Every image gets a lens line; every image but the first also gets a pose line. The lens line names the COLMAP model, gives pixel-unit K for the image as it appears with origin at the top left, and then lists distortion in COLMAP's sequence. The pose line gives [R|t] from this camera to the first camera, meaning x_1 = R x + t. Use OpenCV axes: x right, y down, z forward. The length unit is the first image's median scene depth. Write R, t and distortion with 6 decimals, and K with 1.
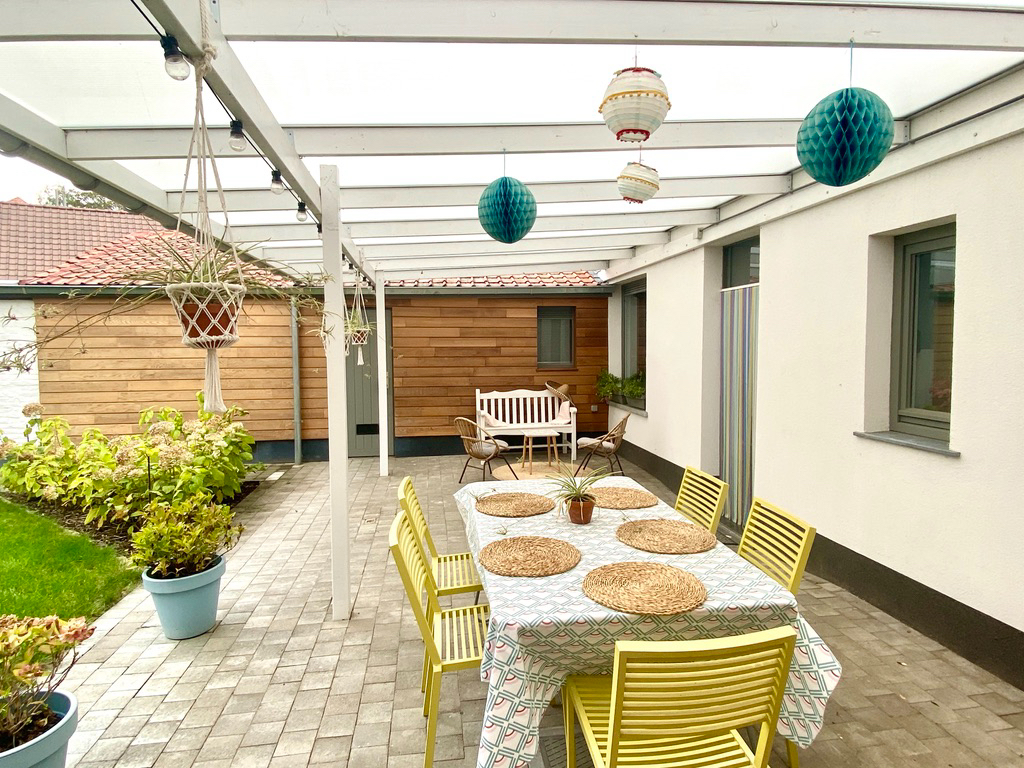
lens RADIAL K [[580.3, 0, 513.8], [0, 580.3, 377.5], [0, 0, 1]] dist [0.001548, -0.001355]
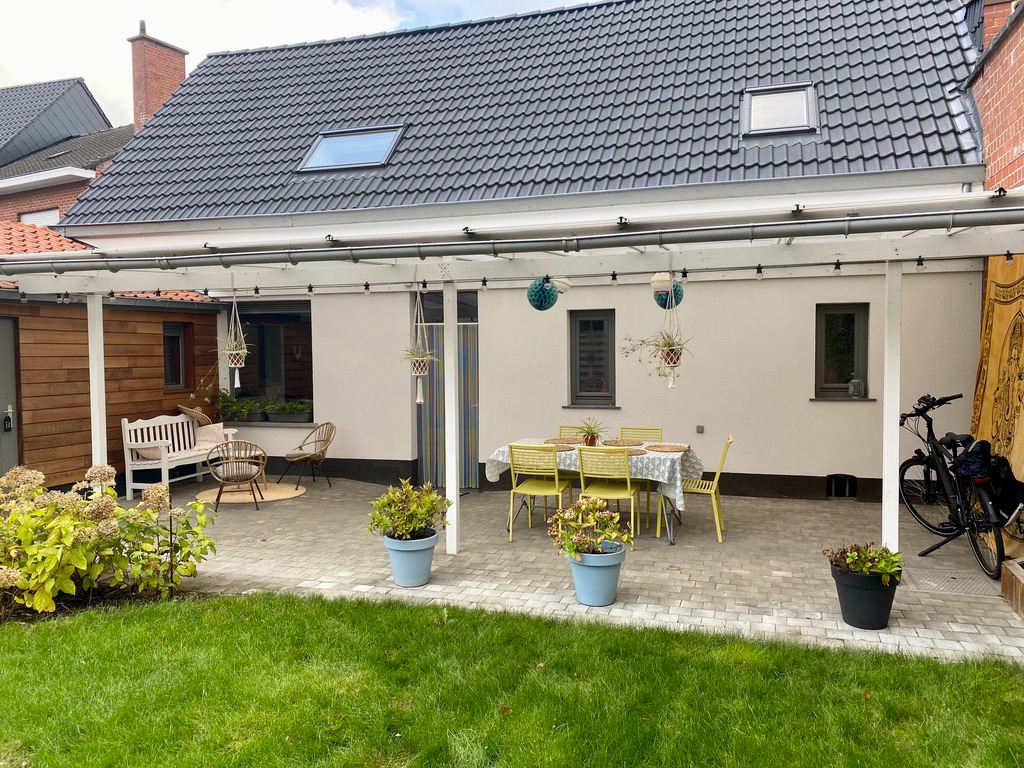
lens RADIAL K [[793.7, 0, 512.0], [0, 793.7, 384.0], [0, 0, 1]] dist [-0.007700, -0.002858]
pose [[0.421599, -0.036319, 0.906055, -0.875615], [0.056405, 0.998313, 0.013771, -0.013474], [-0.905026, 0.045300, 0.422936, 0.000893]]
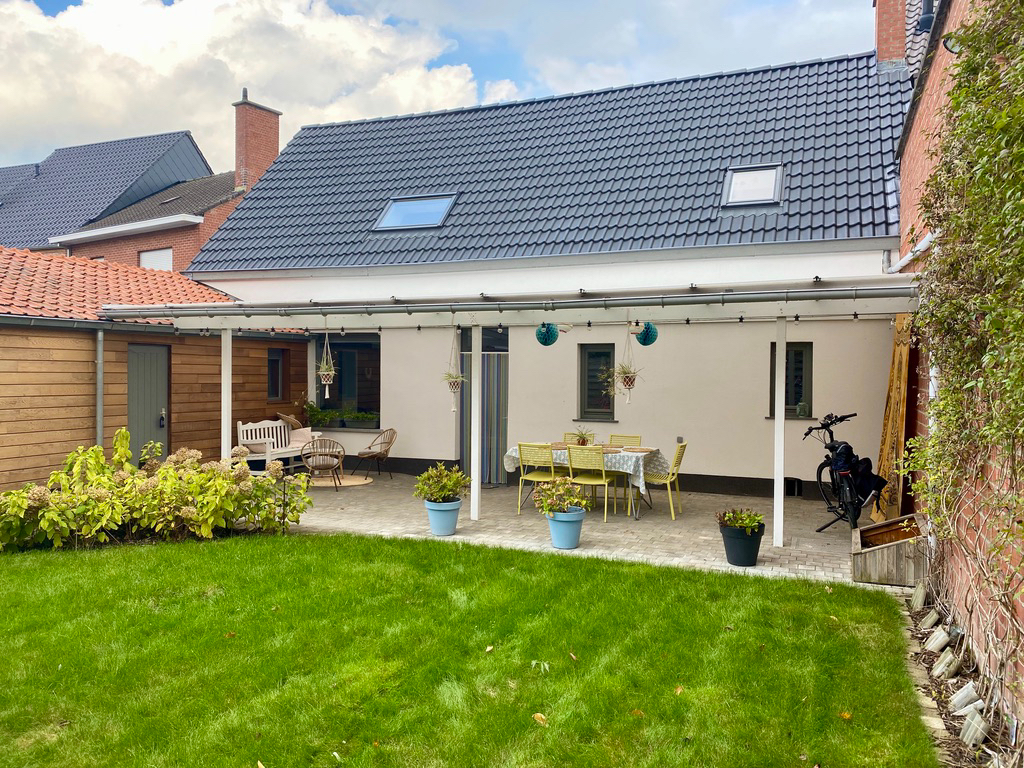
lens RADIAL K [[793.7, 0, 512.0], [0, 793.7, 384.0], [0, 0, 1]] dist [-0.007700, -0.002858]
pose [[0.495330, -0.001932, 0.868703, -1.142886], [0.037510, 0.999112, -0.019167, -0.002141], [-0.867895, 0.042079, 0.494963, -0.218077]]
